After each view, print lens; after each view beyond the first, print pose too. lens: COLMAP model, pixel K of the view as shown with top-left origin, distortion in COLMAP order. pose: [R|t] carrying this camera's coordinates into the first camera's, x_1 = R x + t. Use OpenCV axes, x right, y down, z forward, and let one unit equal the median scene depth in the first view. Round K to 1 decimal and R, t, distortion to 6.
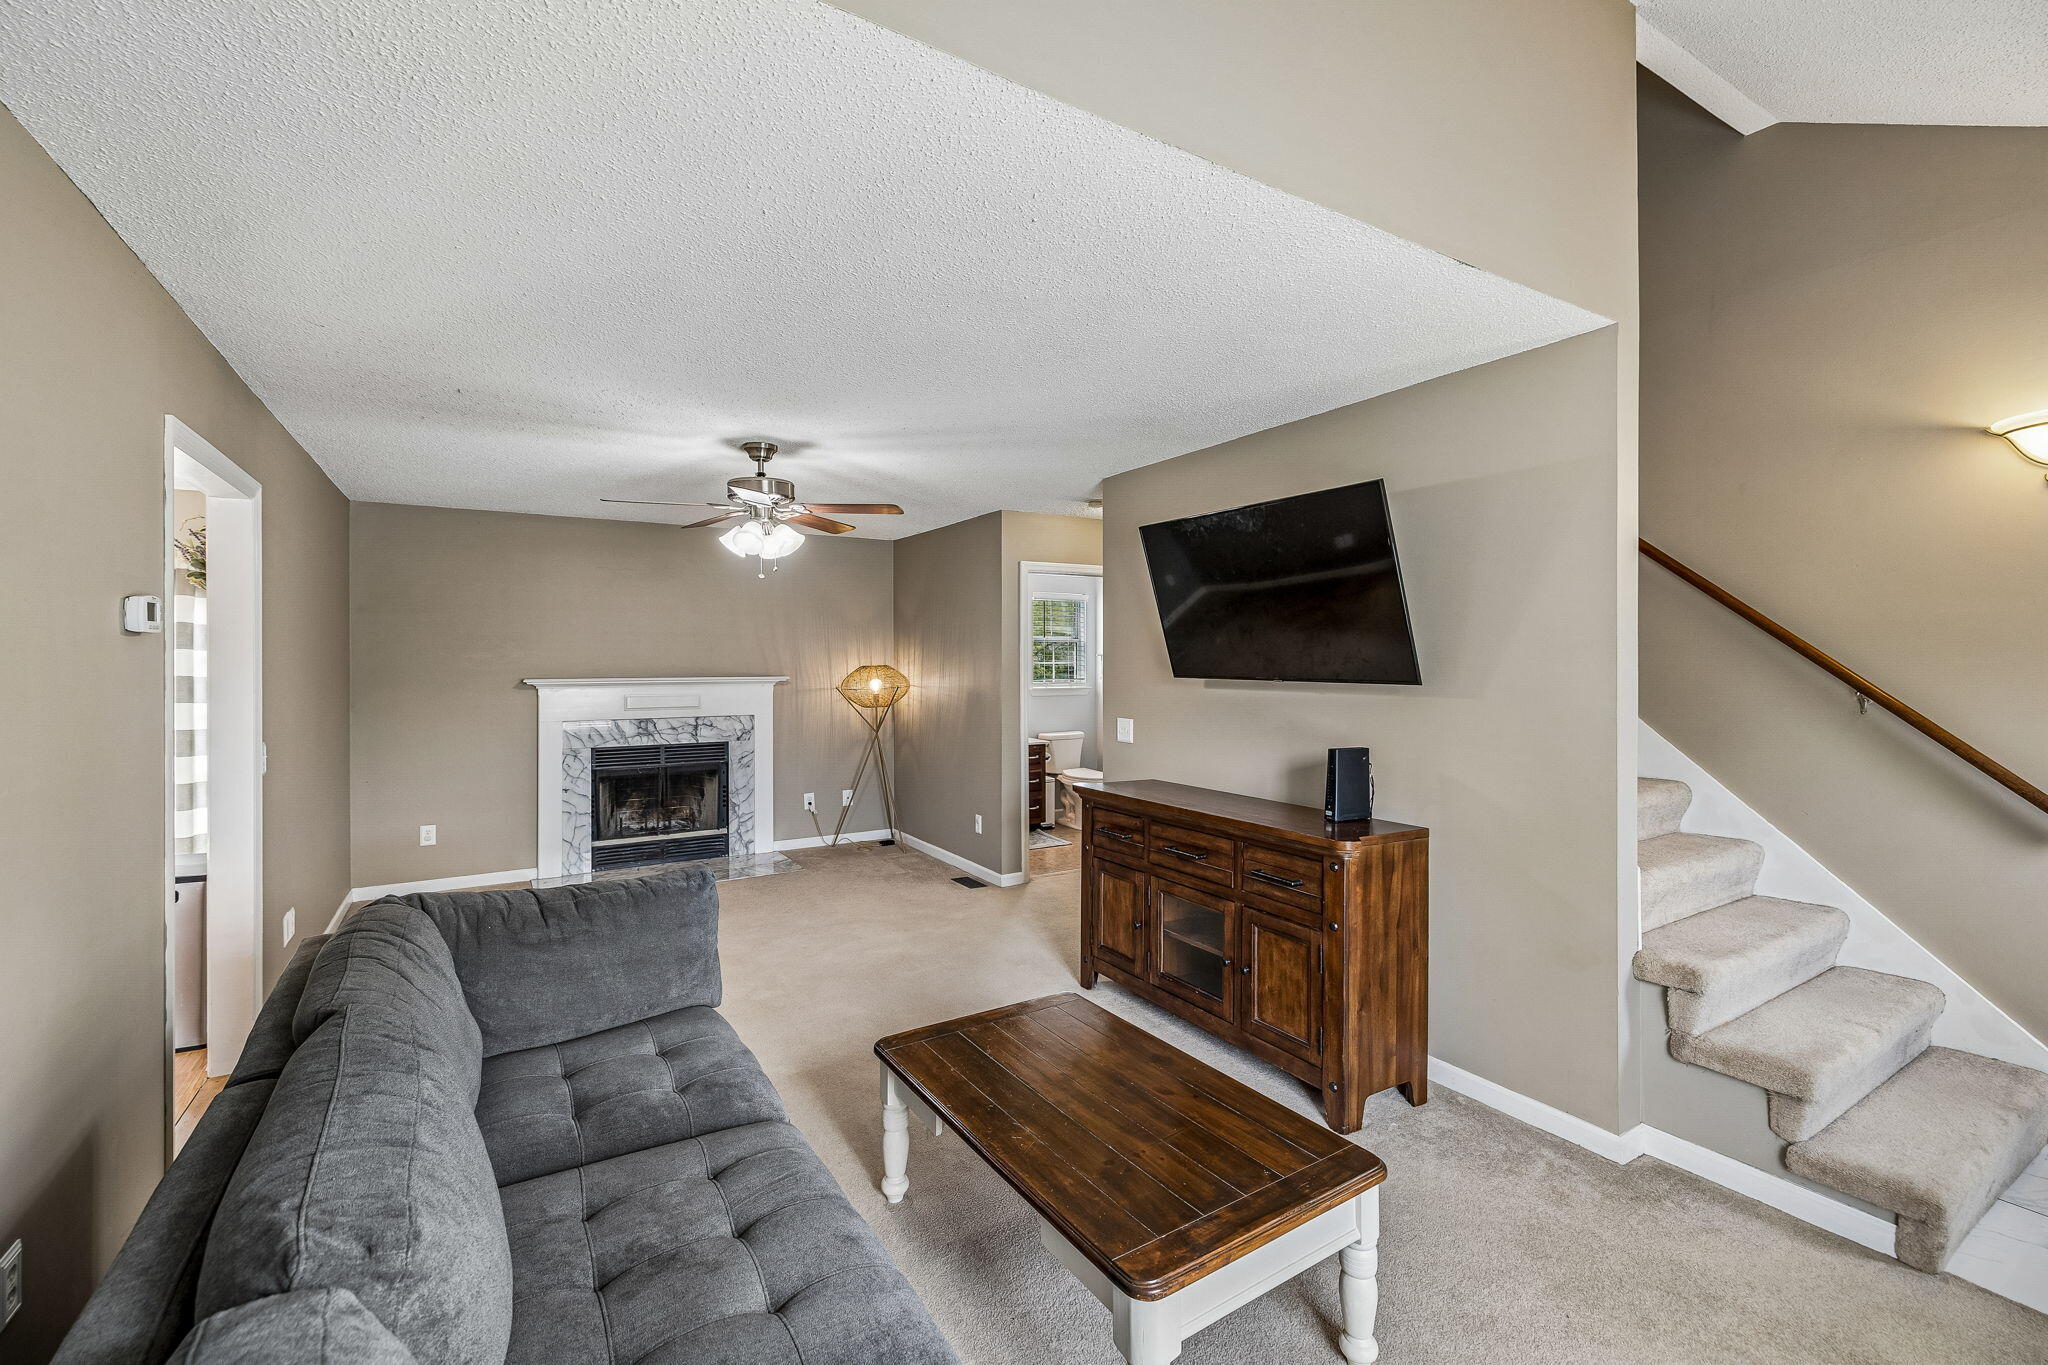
lens RADIAL K [[869.1, 0, 1022.2], [0, 869.1, 677.2], [0, 0, 1]] dist [0.003252, -0.000129]
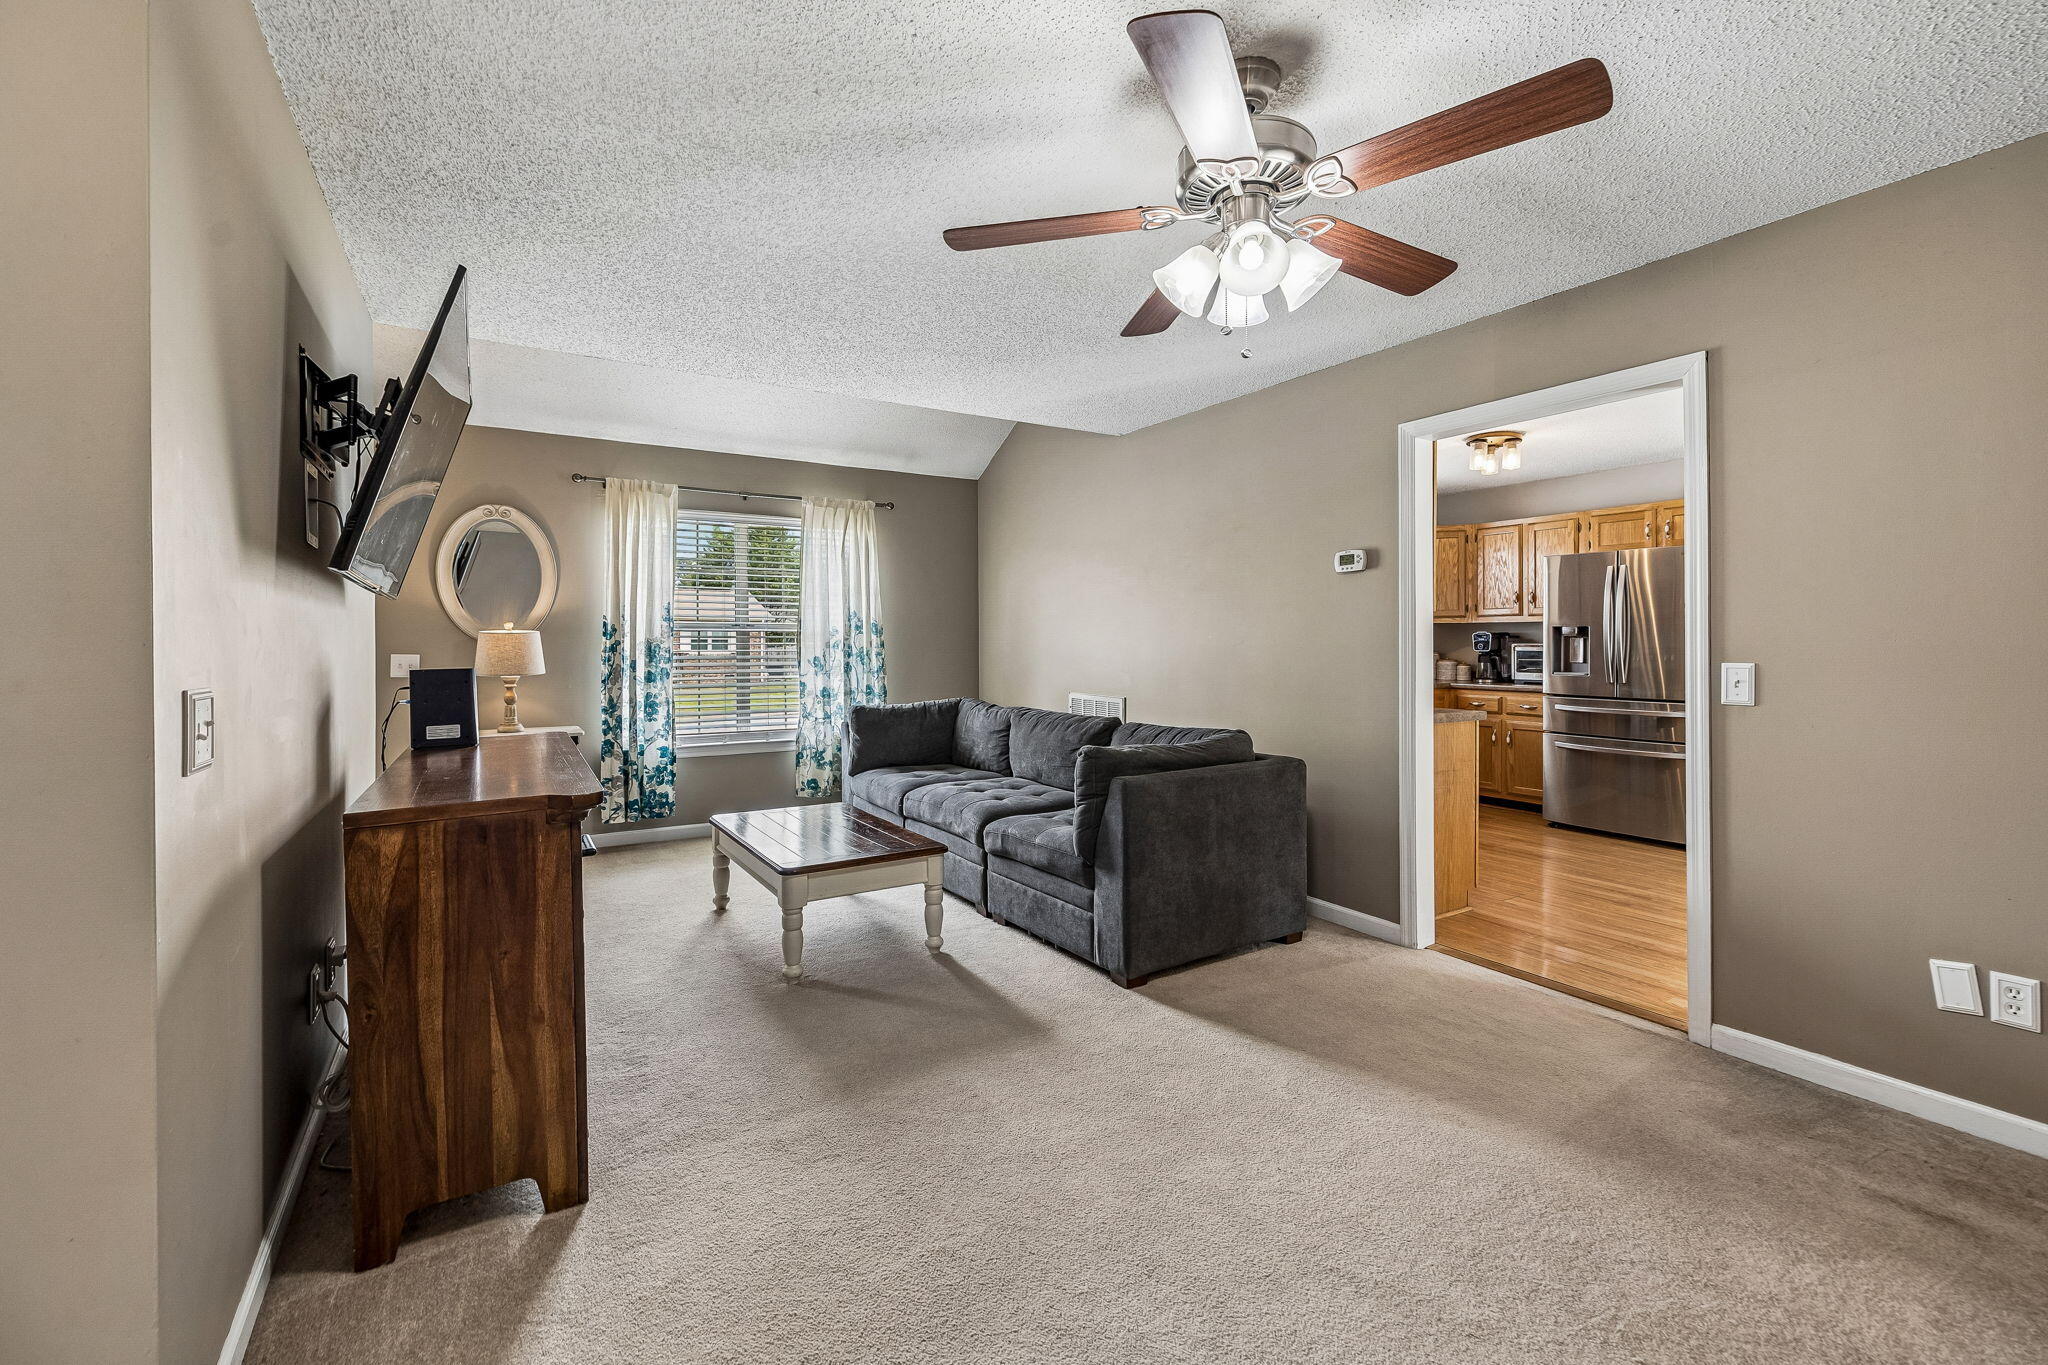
lens RADIAL K [[869.1, 0, 1028.4], [0, 869.1, 646.4], [0, 0, 1]] dist [0.003252, -0.000129]
pose [[-0.999958, 0.004480, -0.008043, -0.116049], [0.004314, 0.999780, 0.020549, 0.022252], [0.008133, 0.020513, -0.999756, 0.978431]]
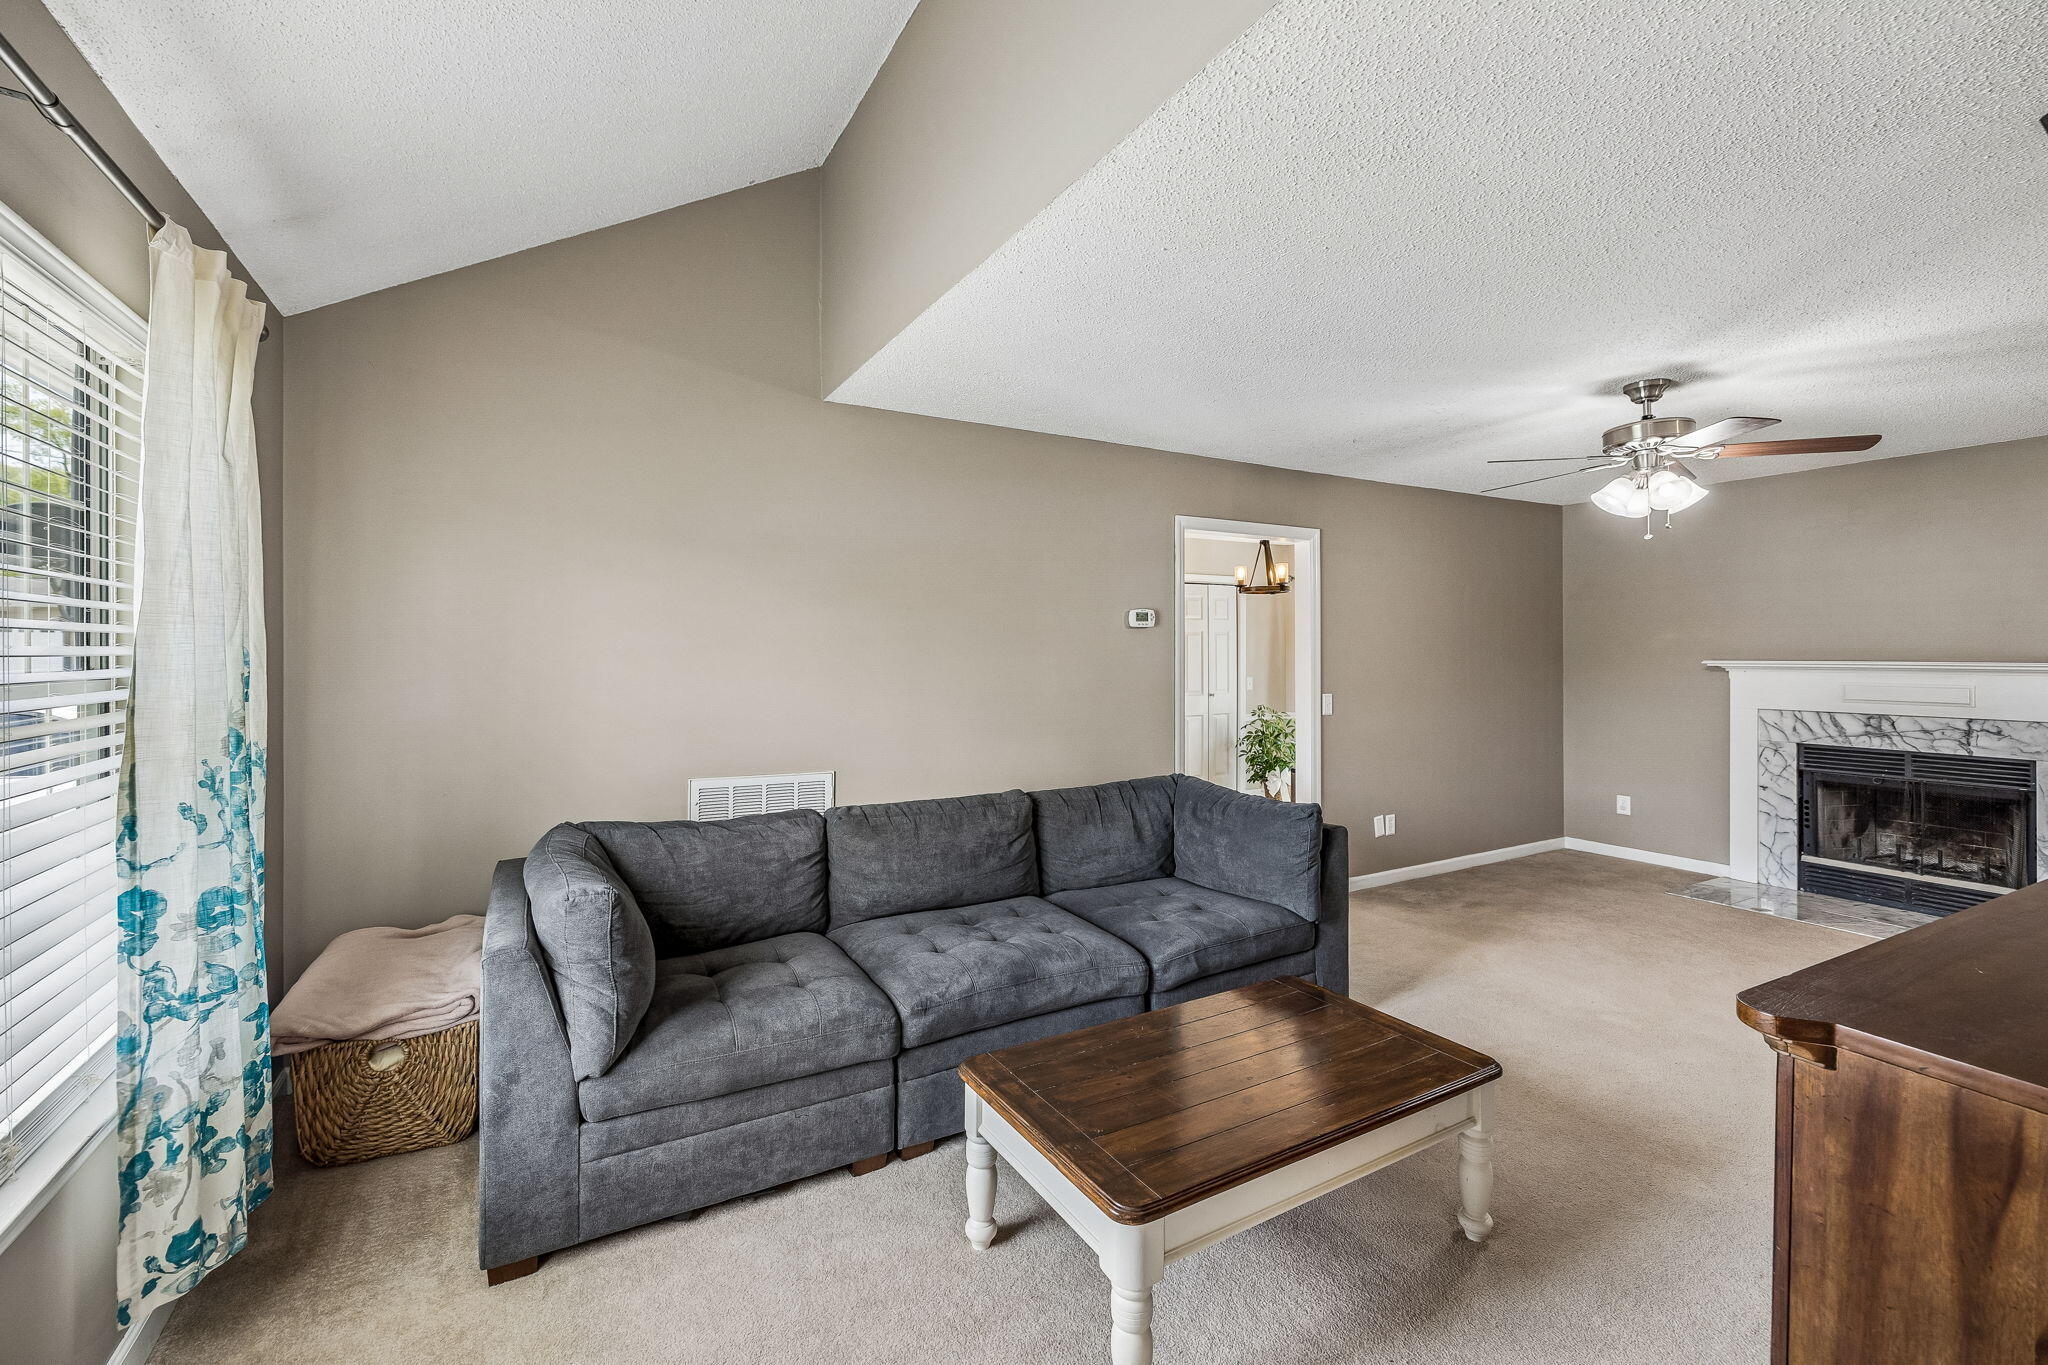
lens RADIAL K [[869.1, 0, 1010.0], [0, 869.1, 659.2], [0, 0, 1]] dist [0.003252, -0.000129]
pose [[-0.048323, 0.012364, -0.998755, 0.383363], [-0.016344, 0.999780, 0.013167, 0.001439], [0.998698, 0.016960, -0.048110, 0.276605]]
